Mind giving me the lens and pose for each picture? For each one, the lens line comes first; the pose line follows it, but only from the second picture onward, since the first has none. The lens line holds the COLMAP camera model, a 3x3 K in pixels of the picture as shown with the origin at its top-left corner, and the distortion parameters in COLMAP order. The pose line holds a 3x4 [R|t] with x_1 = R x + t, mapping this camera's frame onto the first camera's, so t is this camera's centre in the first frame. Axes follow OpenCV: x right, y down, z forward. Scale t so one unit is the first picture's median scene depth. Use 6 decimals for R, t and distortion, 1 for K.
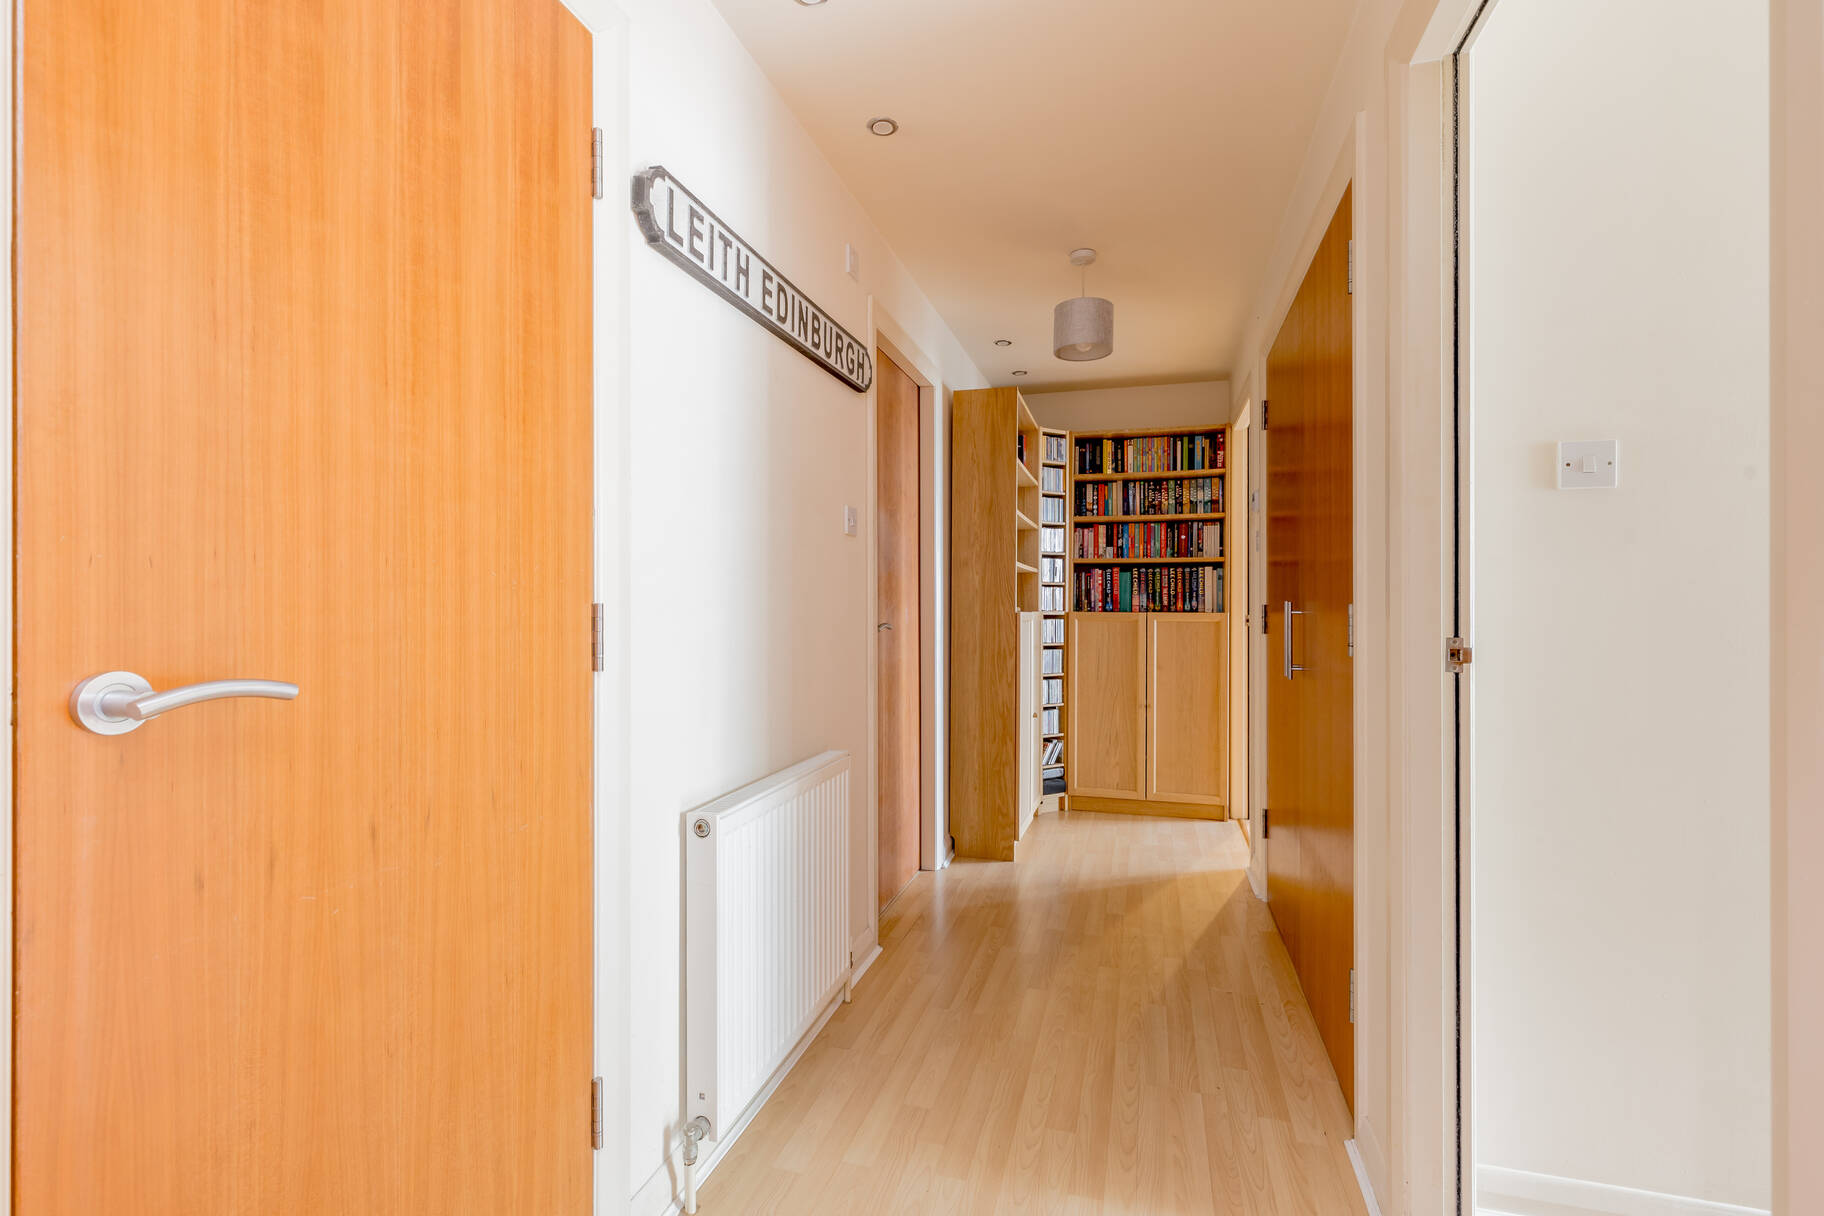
lens RADIAL K [[831.4, 0, 909.7], [0, 831.4, 609.7], [0, 0, 1]] dist [0.007876, -0.001136]
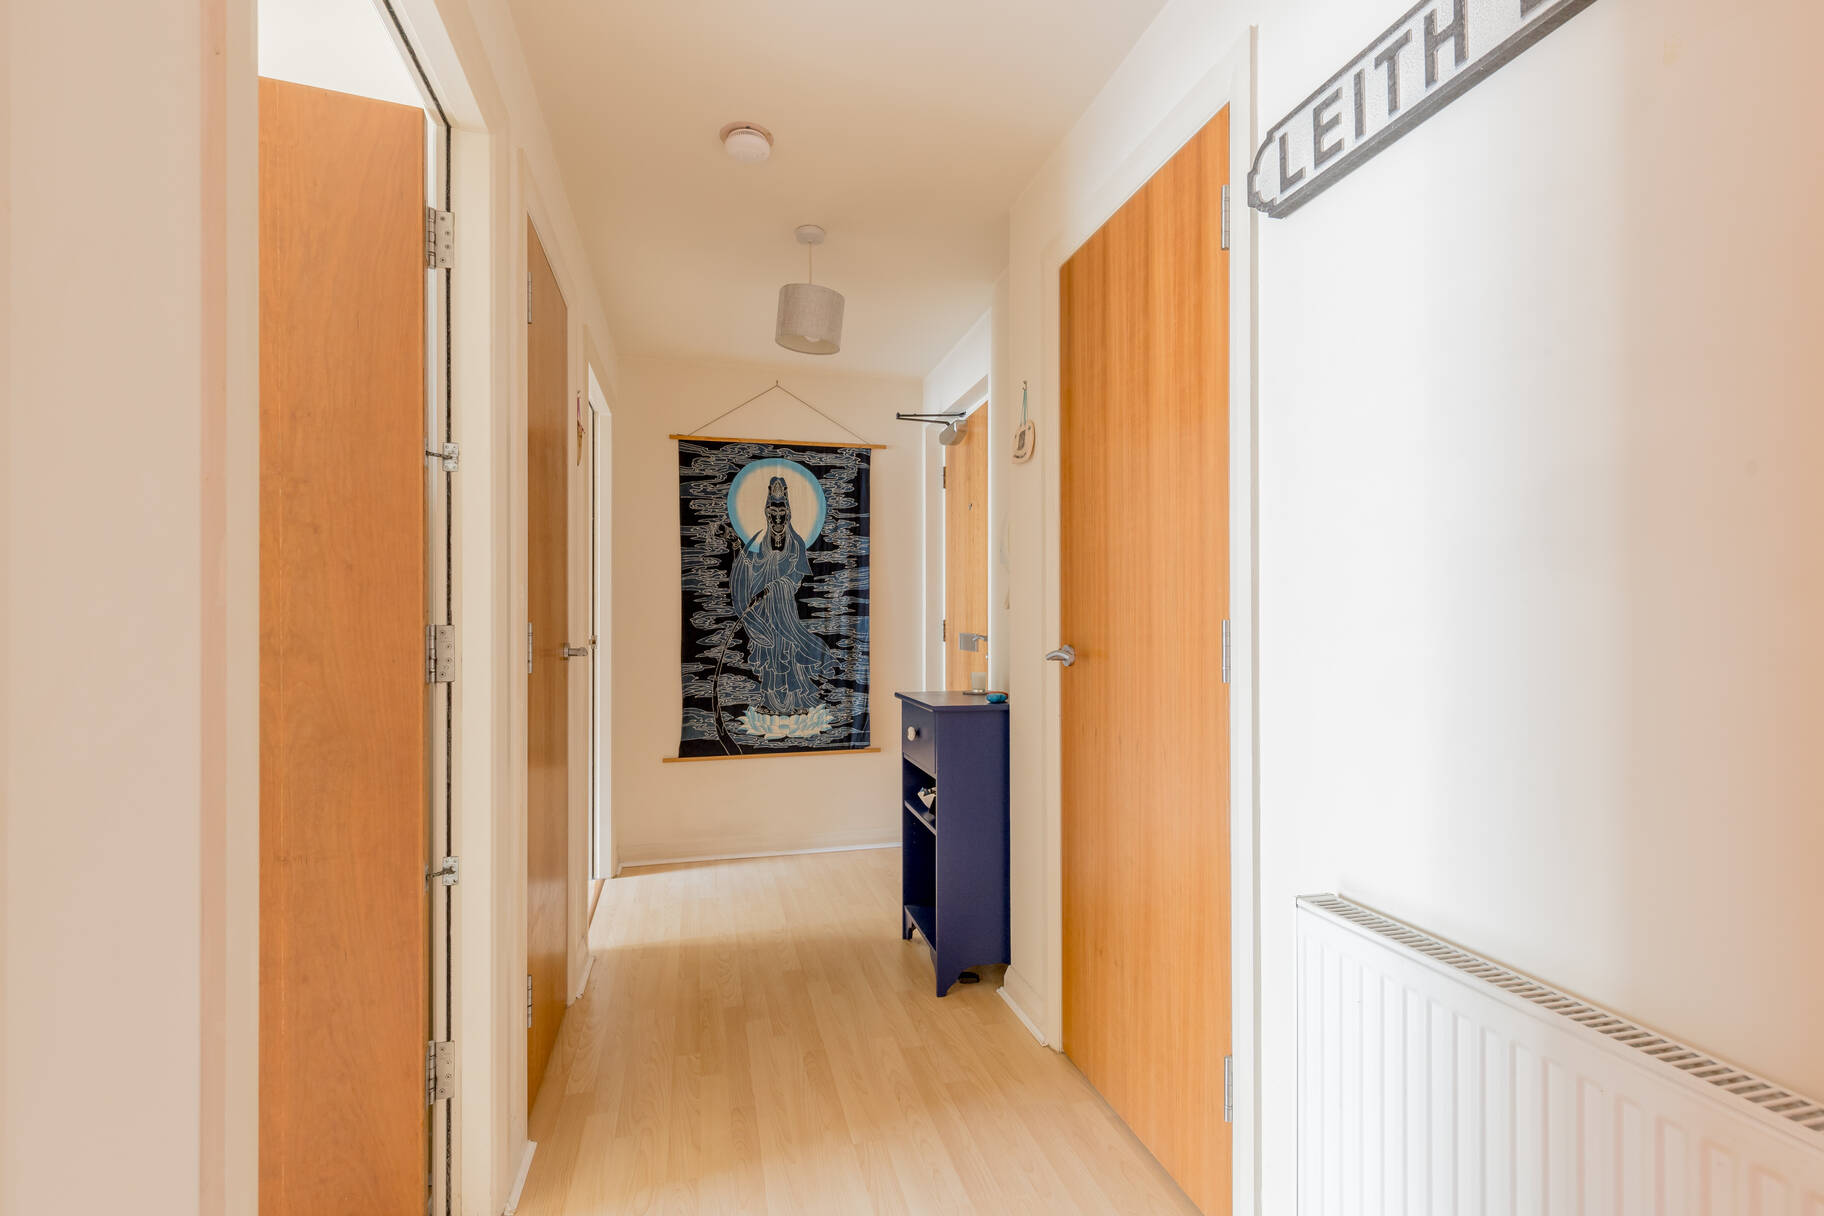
lens RADIAL K [[831.4, 0, 910.8], [0, 831.4, 611.7], [0, 0, 1]] dist [0.007876, -0.001136]
pose [[-0.866601, -0.001783, -0.498999, 0.570691], [-0.000716, 0.999997, -0.002331, -0.016489], [0.499001, -0.001663, -0.866600, 1.876879]]
